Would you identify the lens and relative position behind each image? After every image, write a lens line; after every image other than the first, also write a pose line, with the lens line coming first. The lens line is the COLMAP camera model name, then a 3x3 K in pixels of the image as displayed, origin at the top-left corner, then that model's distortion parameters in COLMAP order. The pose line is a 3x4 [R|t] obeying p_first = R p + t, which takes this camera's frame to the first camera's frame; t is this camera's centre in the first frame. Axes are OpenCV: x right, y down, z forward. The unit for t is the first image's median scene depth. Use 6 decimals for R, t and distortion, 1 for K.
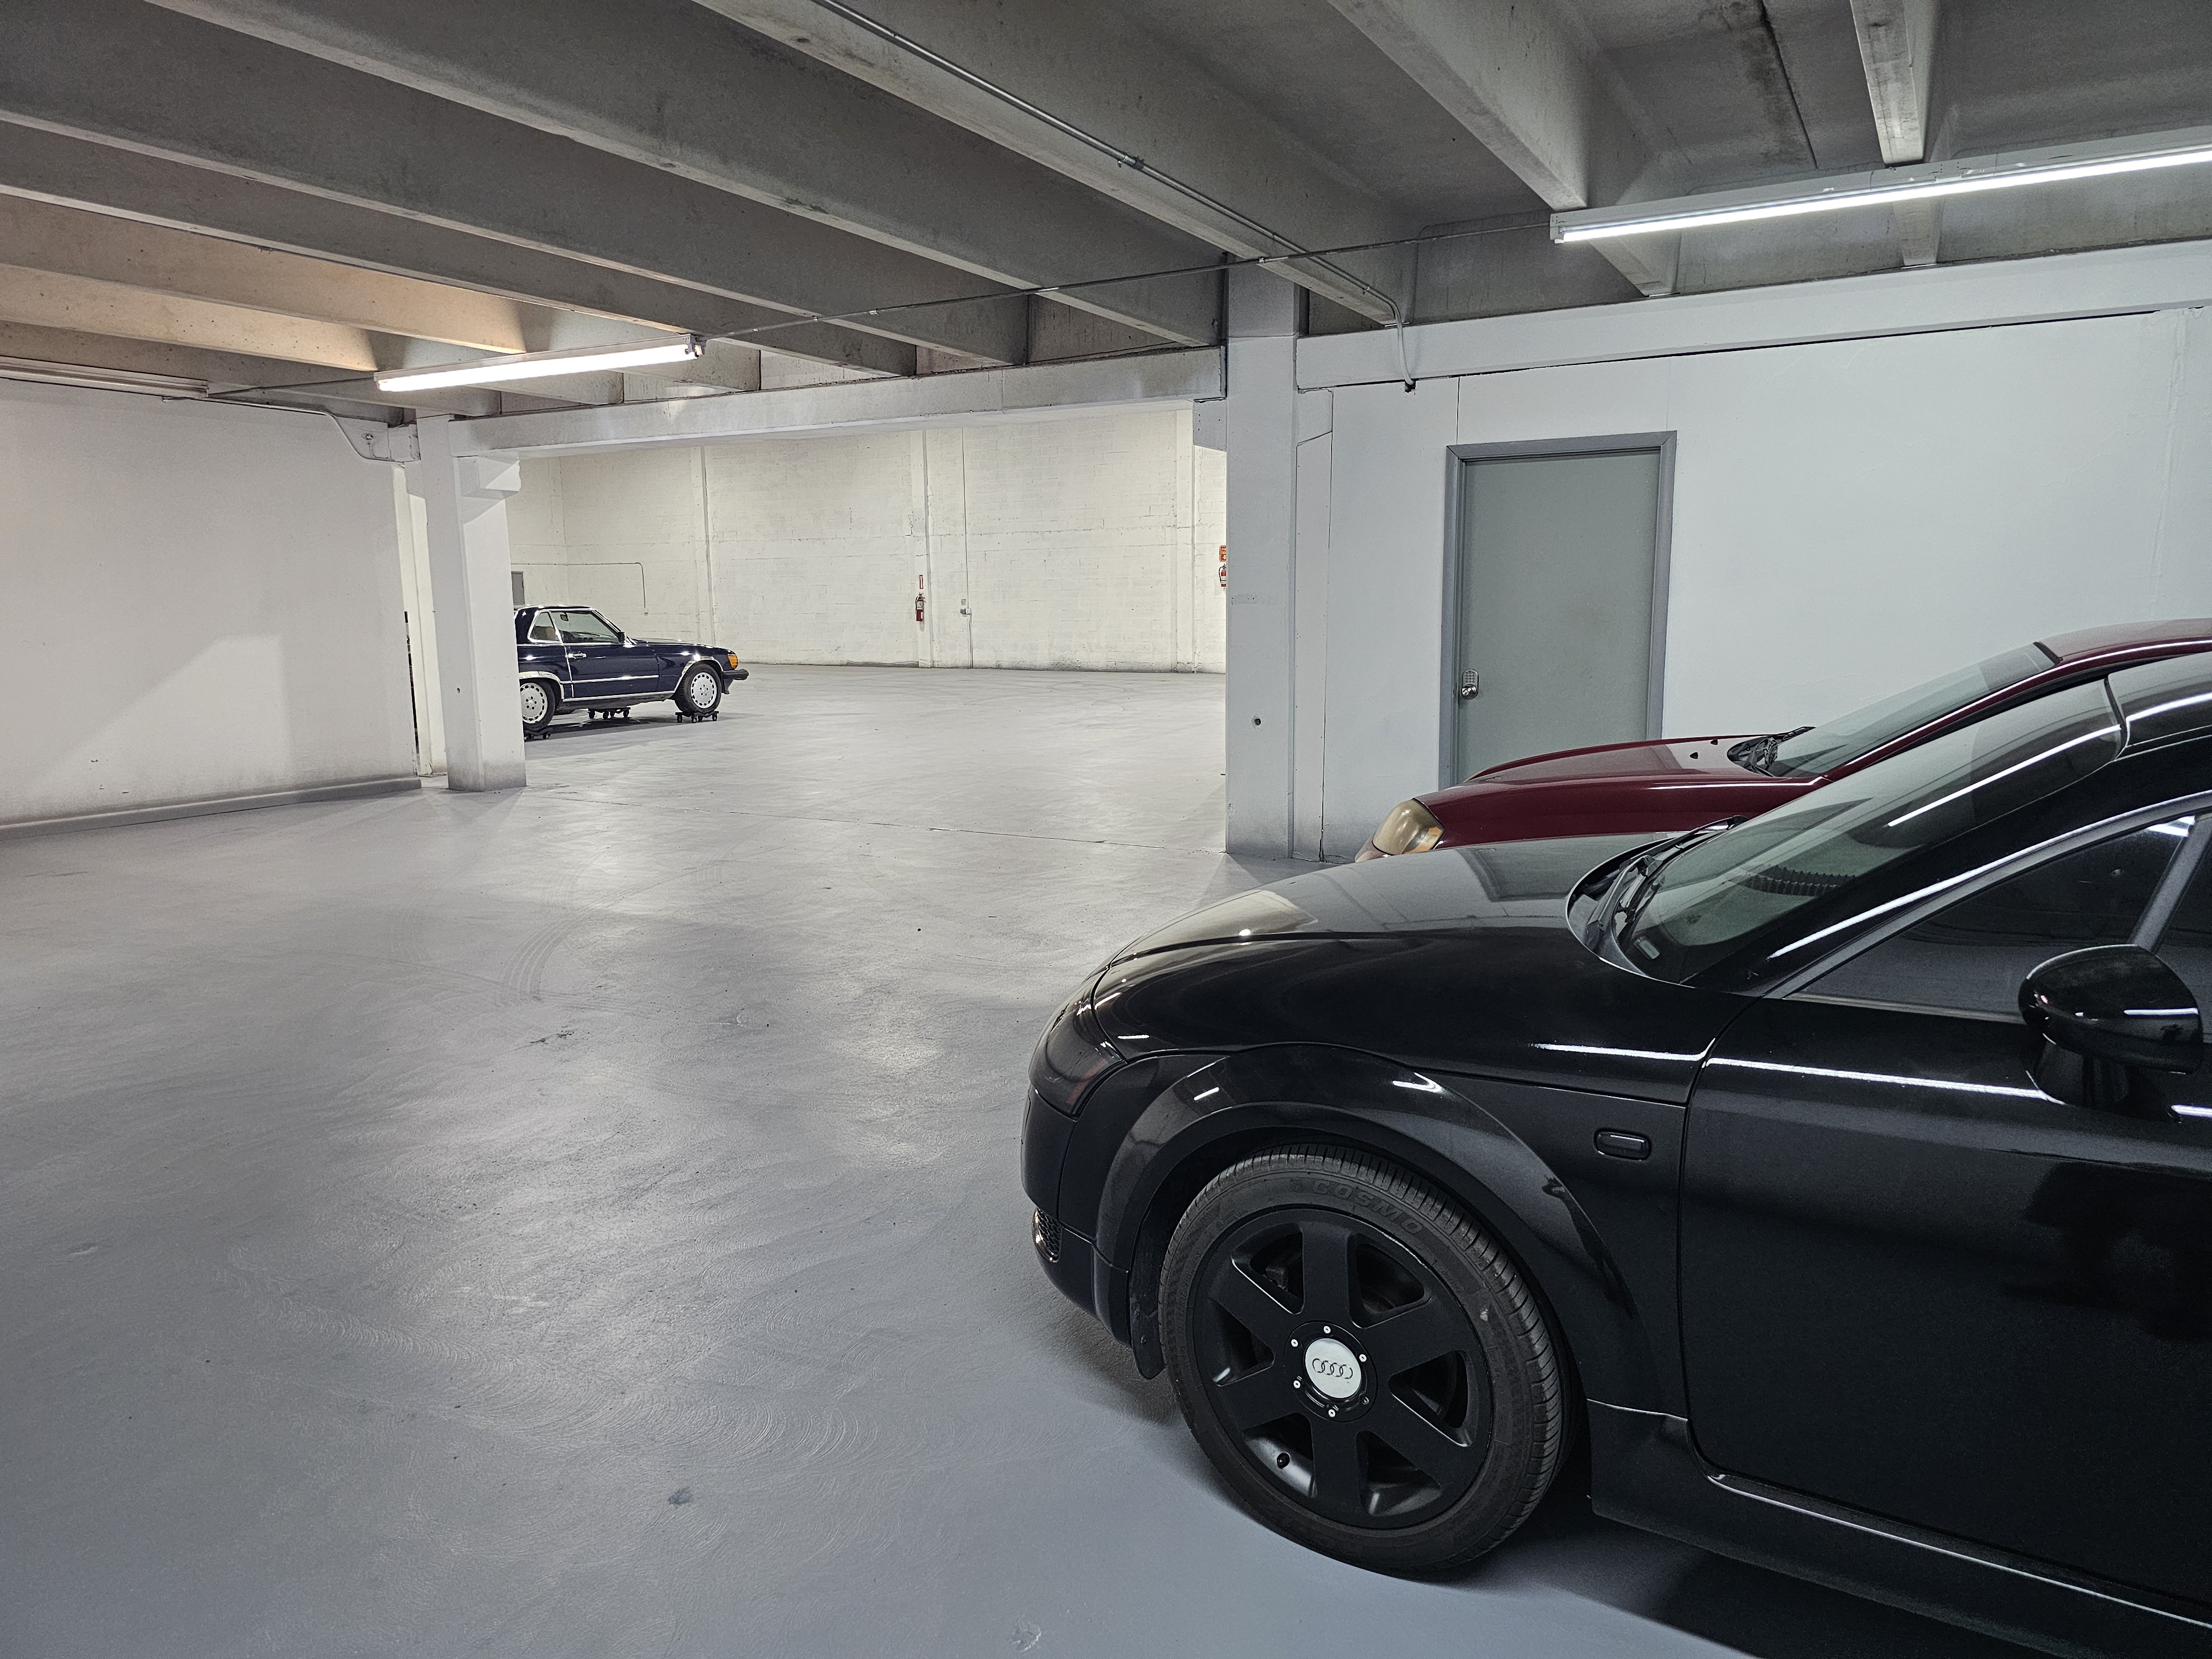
lens RADIAL K [[1458.8, 0, 1110.8], [0, 1458.8, 838.9], [0, 0, 1]] dist [0.071255, -0.075442]
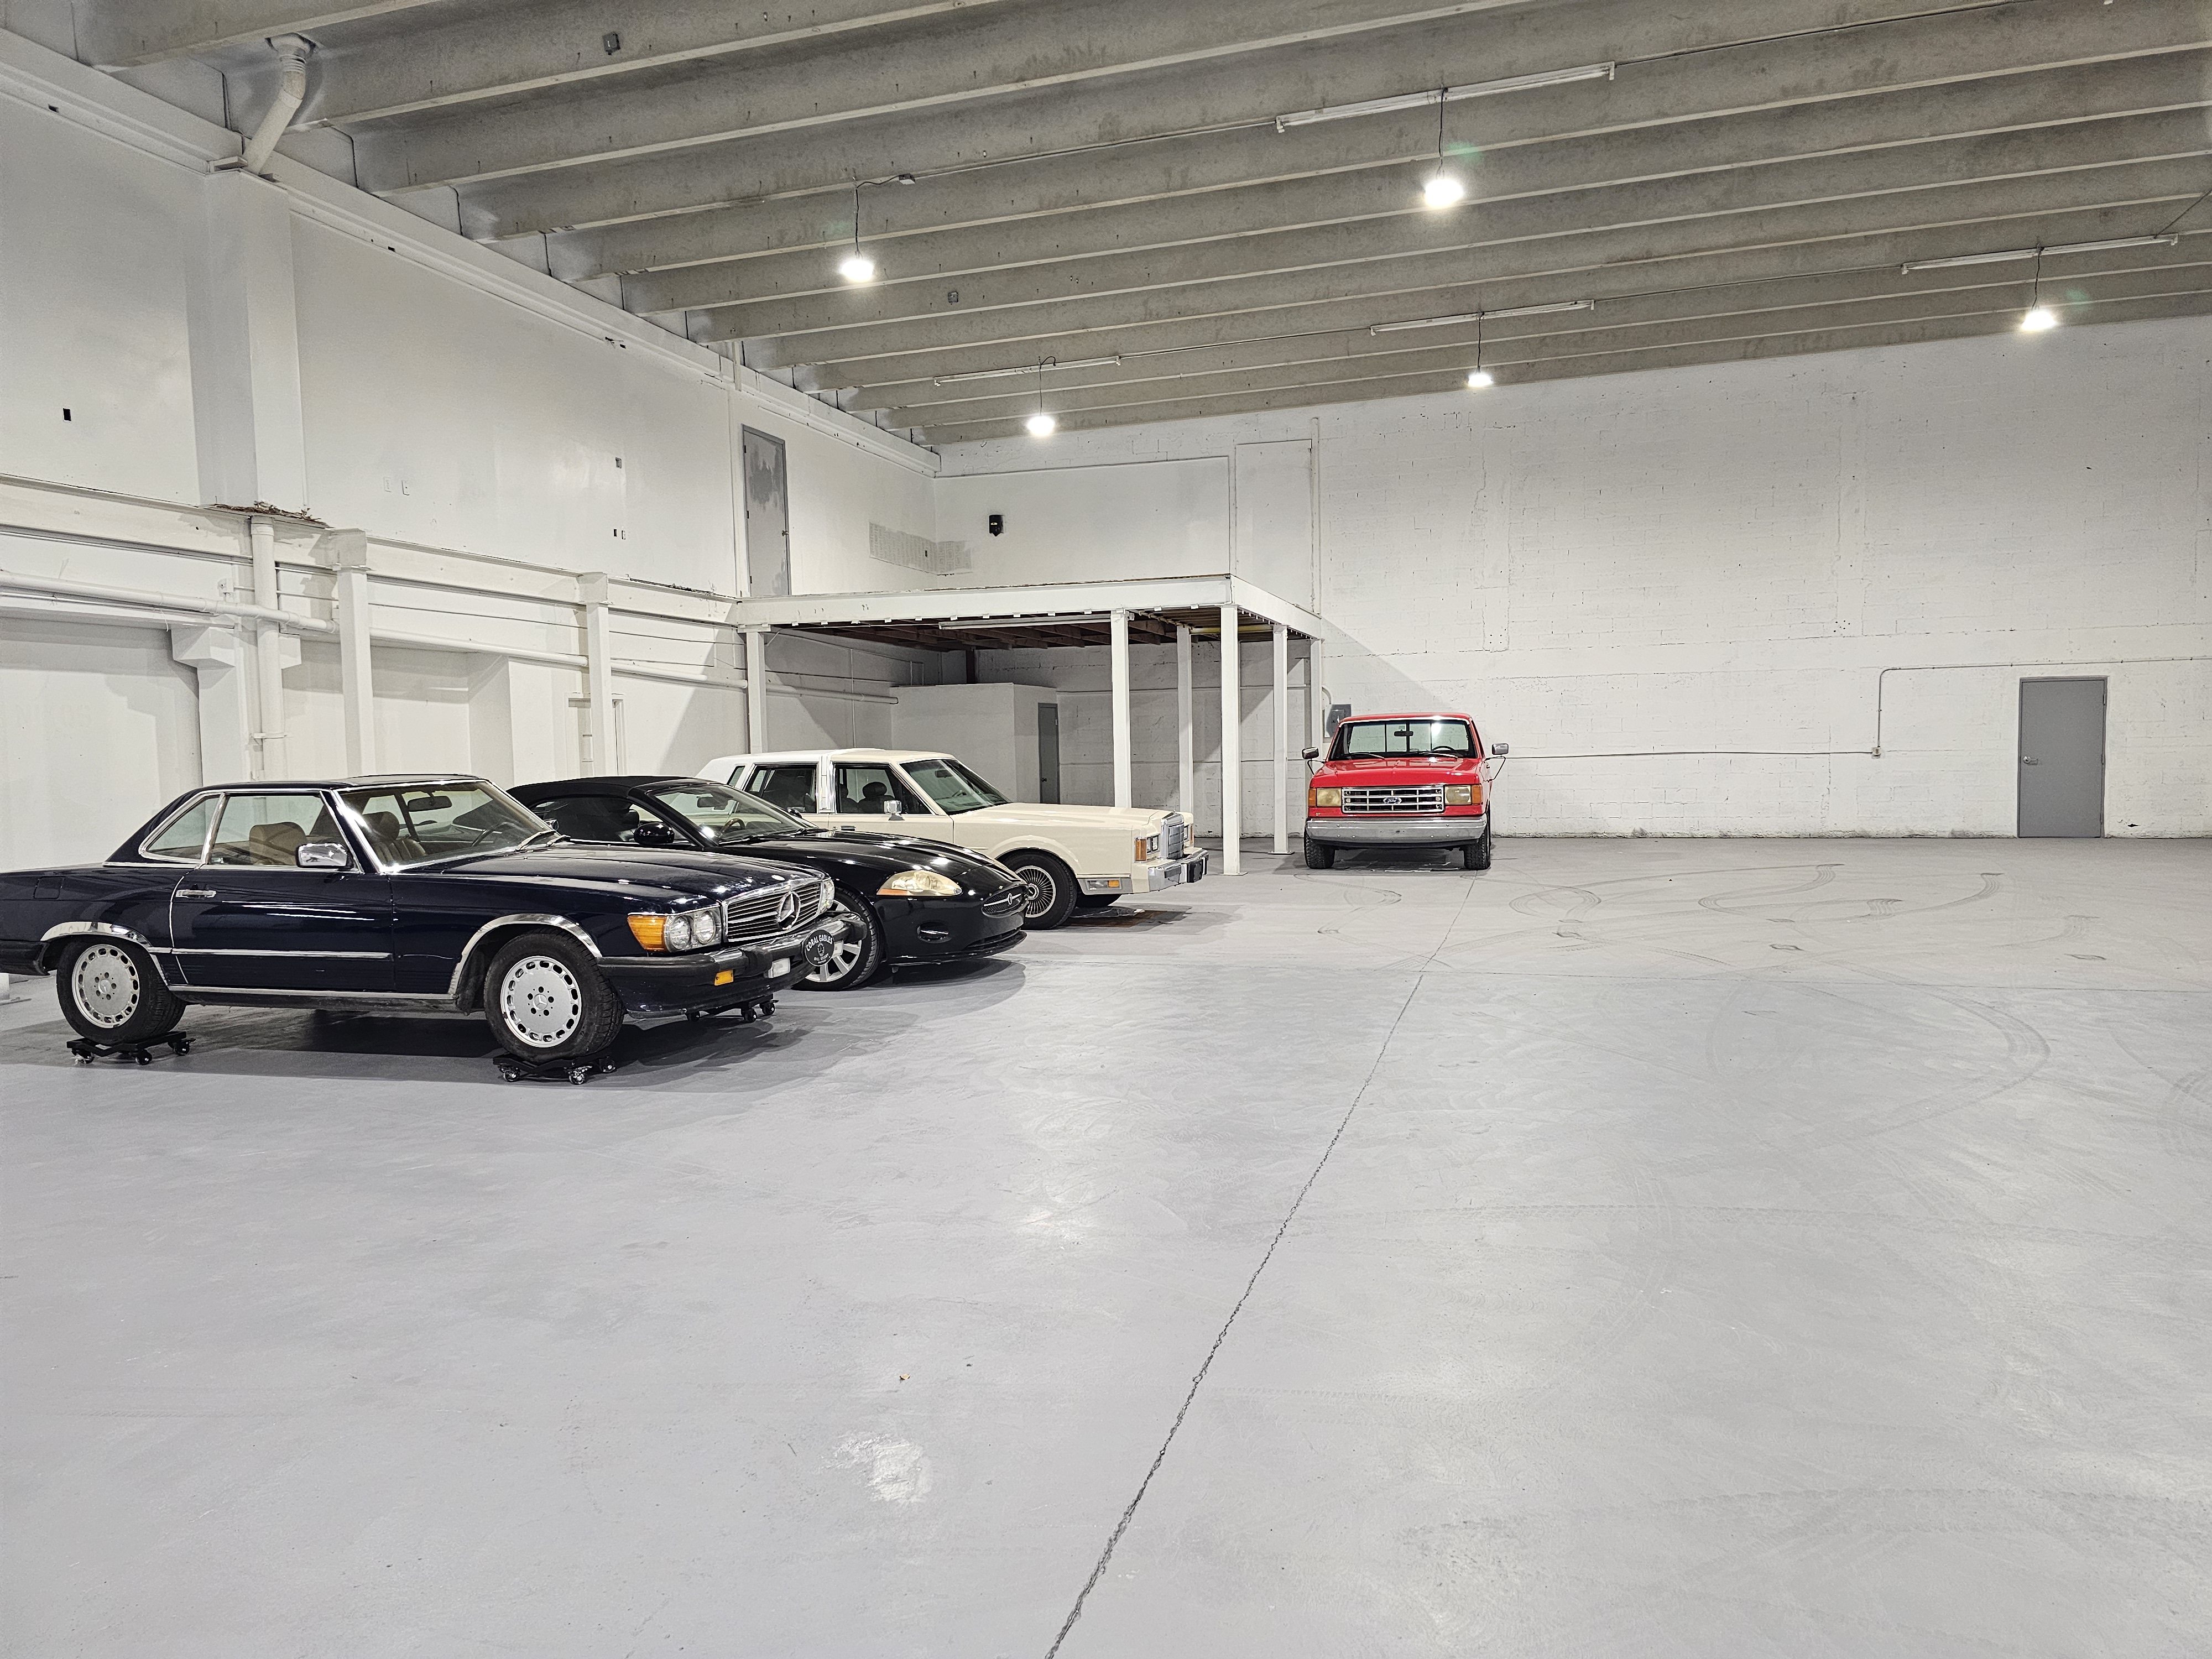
lens RADIAL K [[1458.8, 0, 1110.8], [0, 1458.8, 838.9], [0, 0, 1]] dist [0.071255, -0.075442]
pose [[0.221161, 0.065221, -0.973054, 0.074377], [-0.141435, 0.989358, 0.034167, -0.103187], [0.964927, 0.130068, 0.228032, 0.610922]]
